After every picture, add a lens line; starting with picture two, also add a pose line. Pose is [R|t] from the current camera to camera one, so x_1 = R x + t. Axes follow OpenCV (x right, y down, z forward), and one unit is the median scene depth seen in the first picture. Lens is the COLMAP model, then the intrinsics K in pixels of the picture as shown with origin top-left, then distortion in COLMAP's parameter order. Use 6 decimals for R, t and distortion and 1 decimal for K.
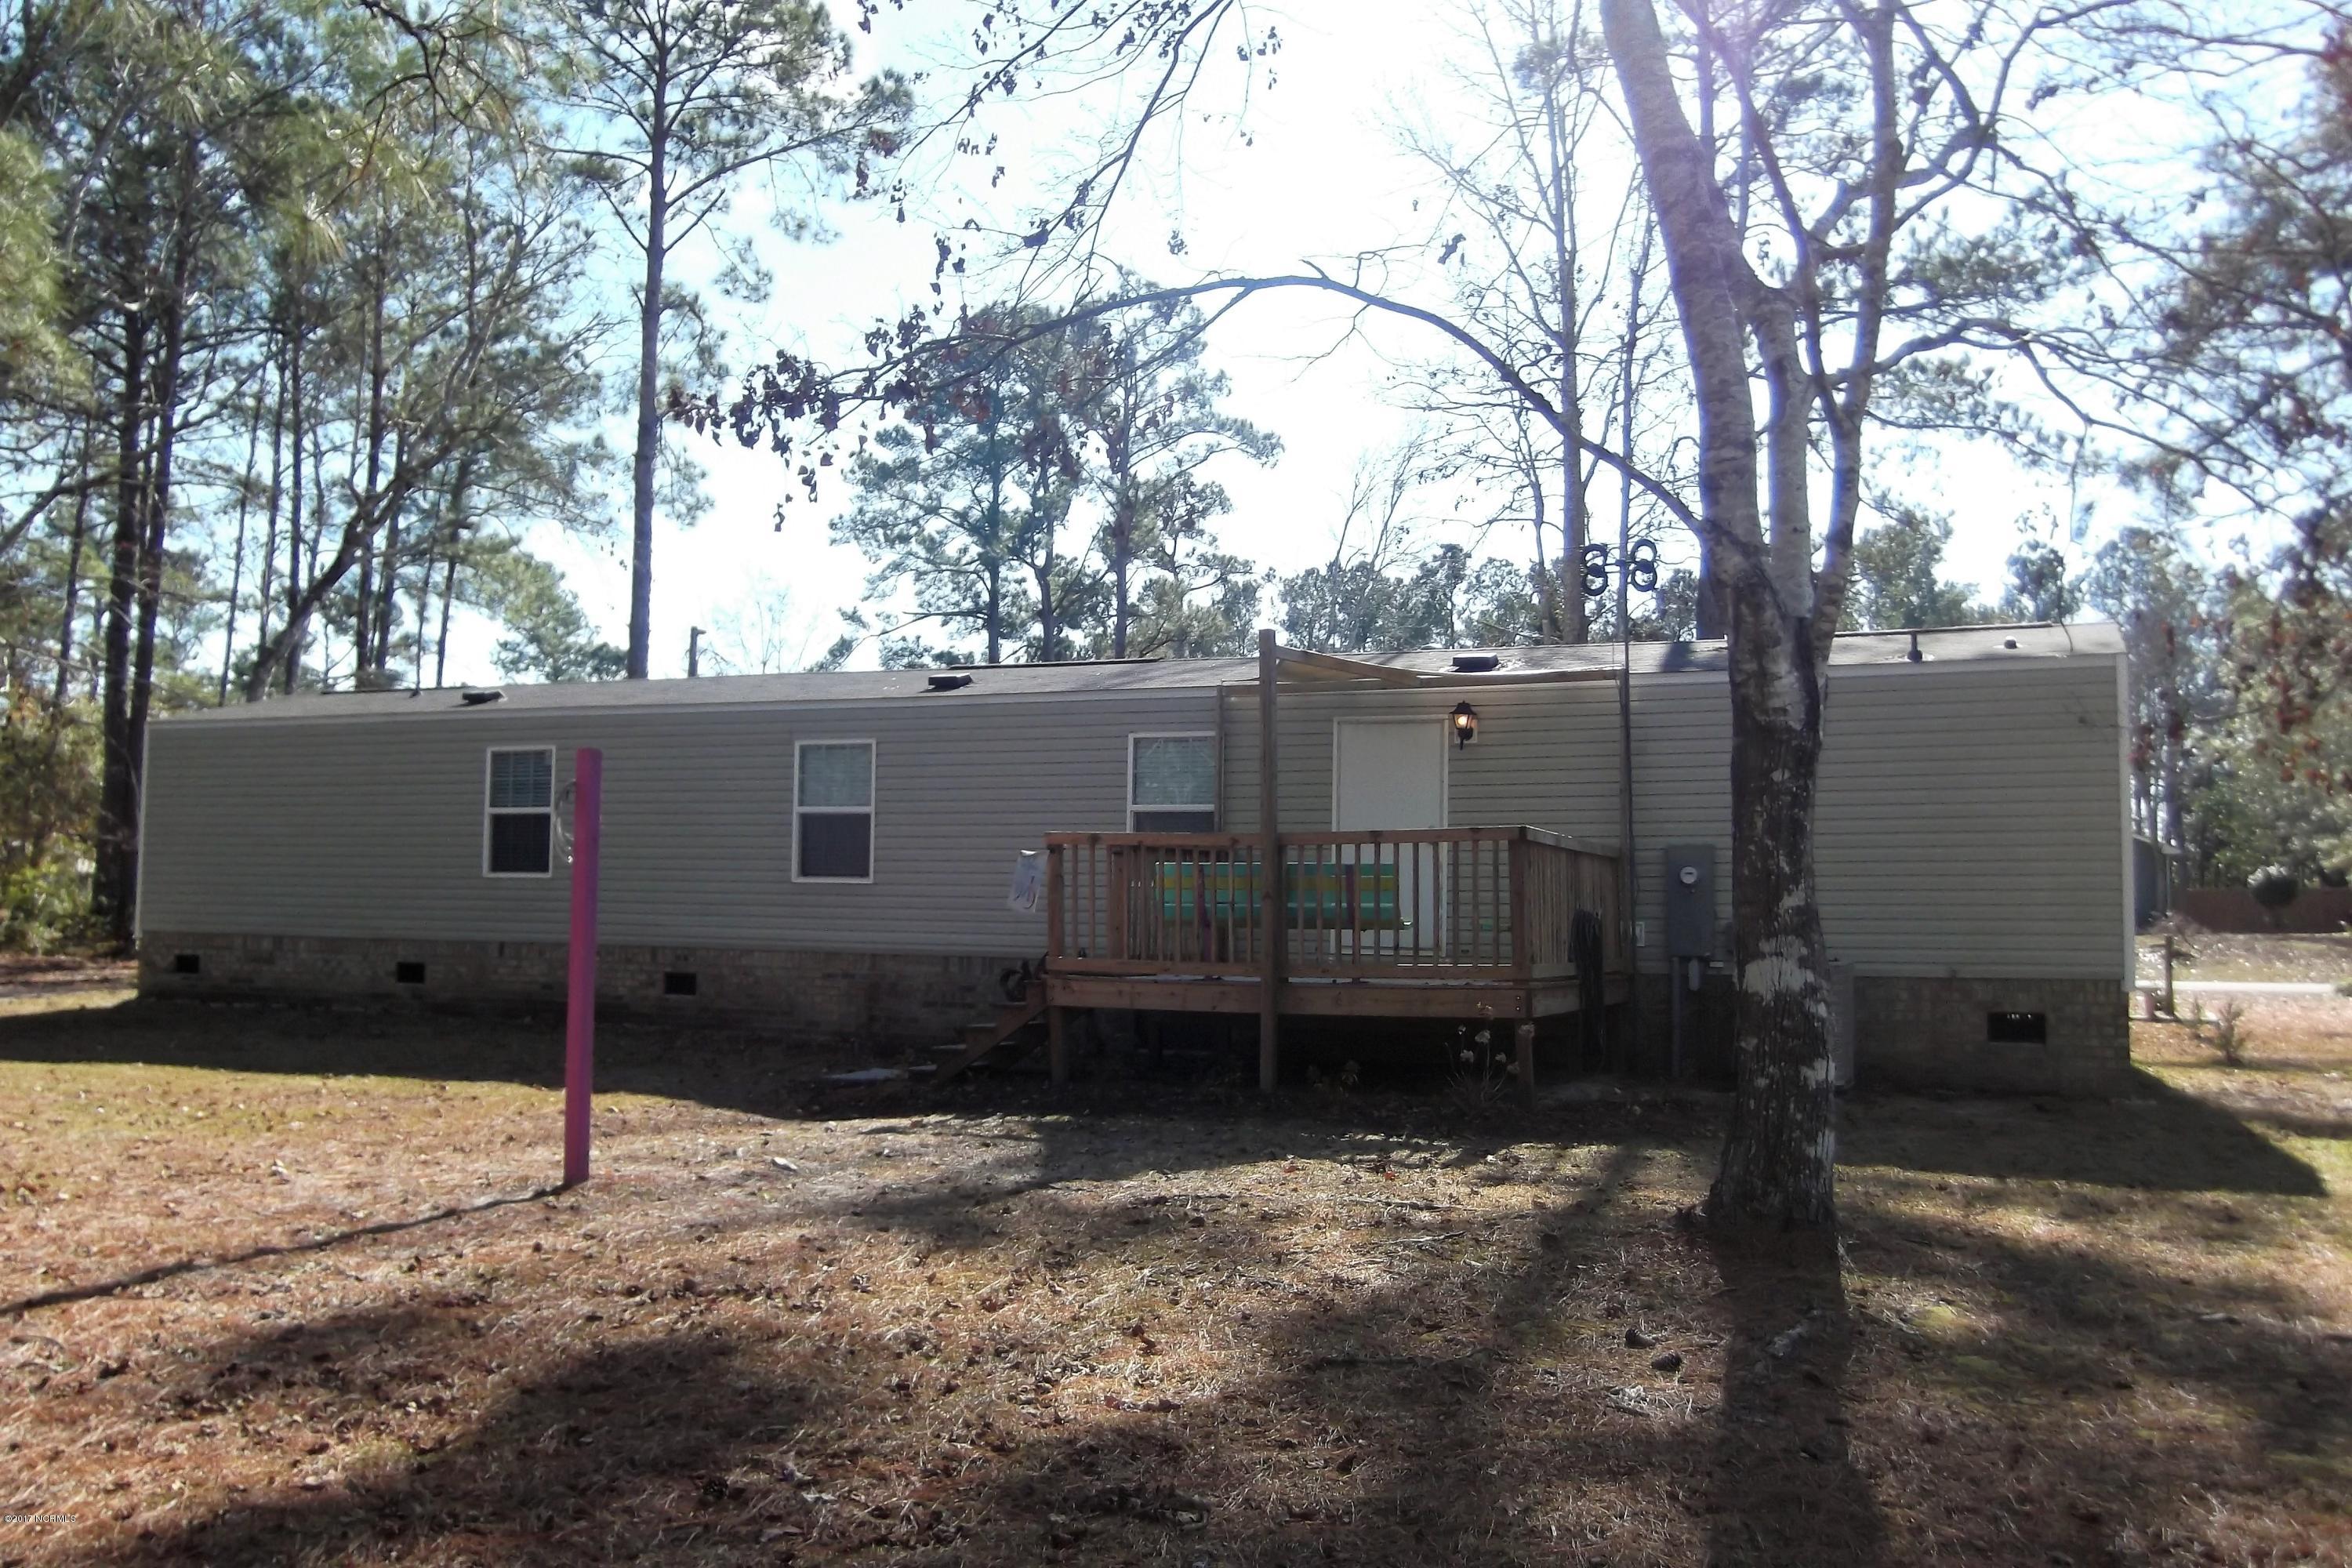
lens RADIAL K [[2032.9, 0, 1176.0], [0, 2032.9, 784.0], [0, 0, 1]] dist [-0.077999, -0.000049]
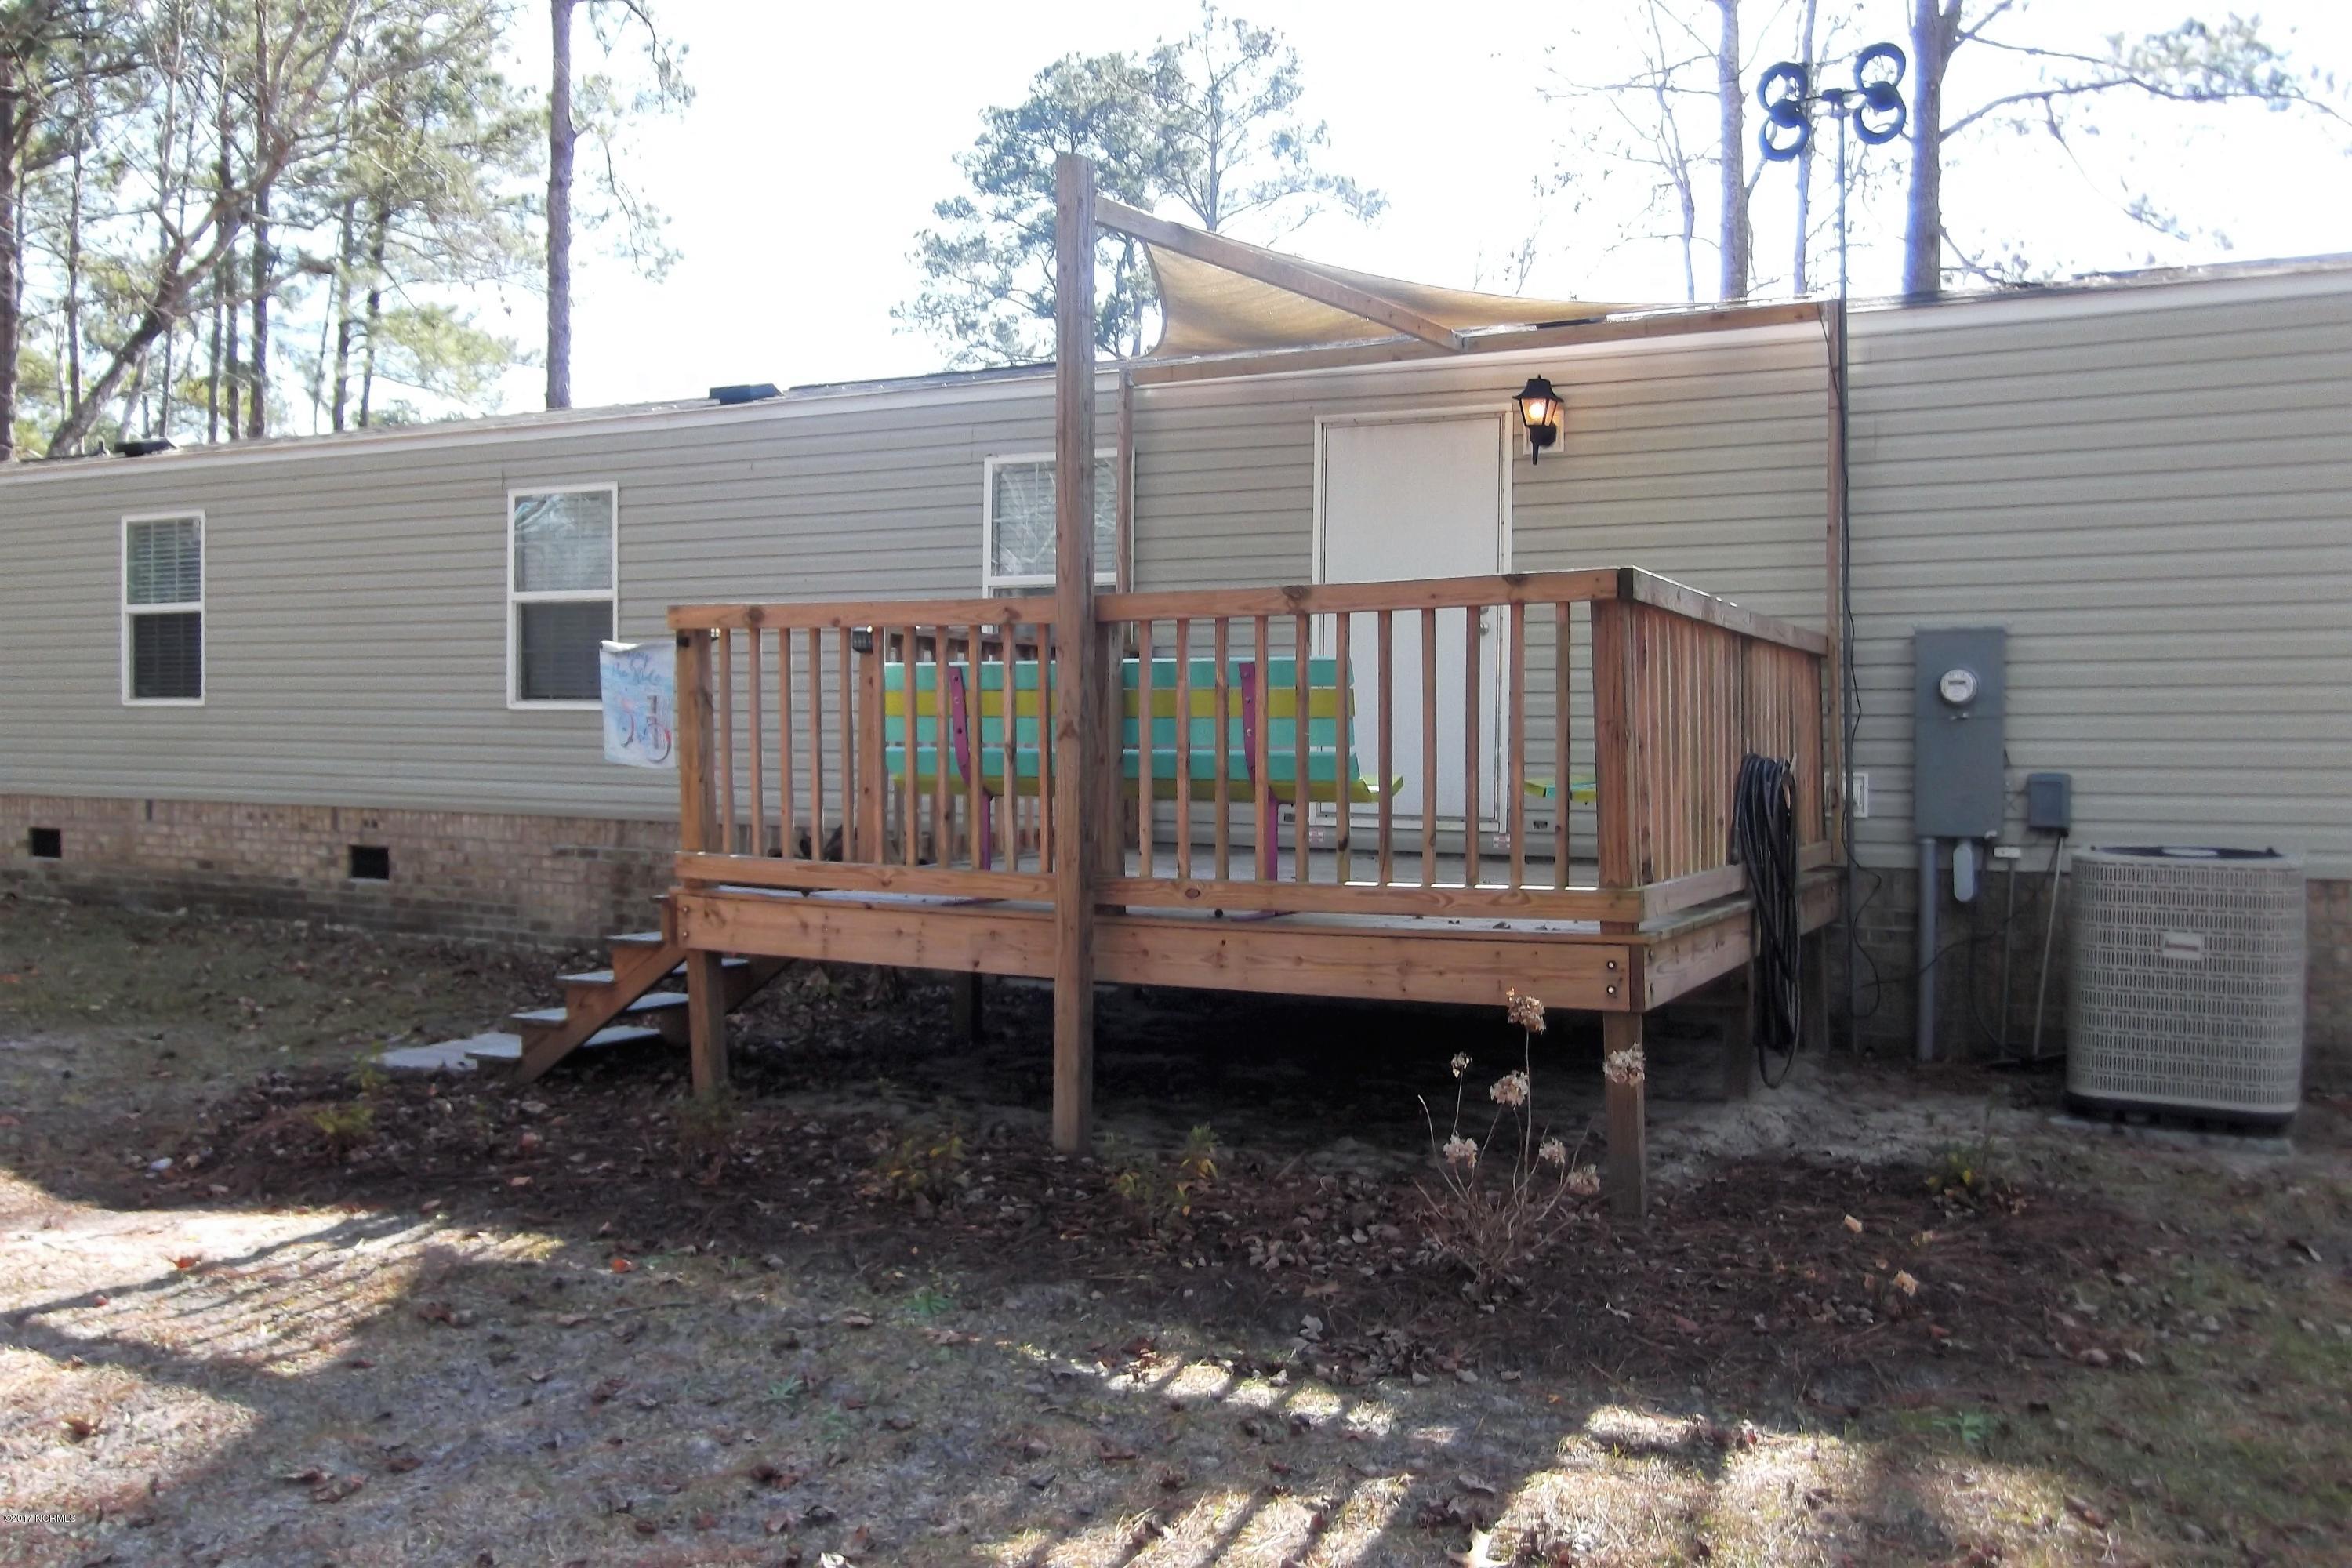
lens RADIAL K [[1972.9, 0, 1176.0], [0, 1972.9, 784.0], [0, 0, 1]] dist [-0.027122, 0.002685]
pose [[0.997009, -0.003468, -0.077211, 0.070794], [0.010220, 0.996136, 0.087225, 0.019040], [0.076610, -0.087753, 0.993192, 0.376774]]
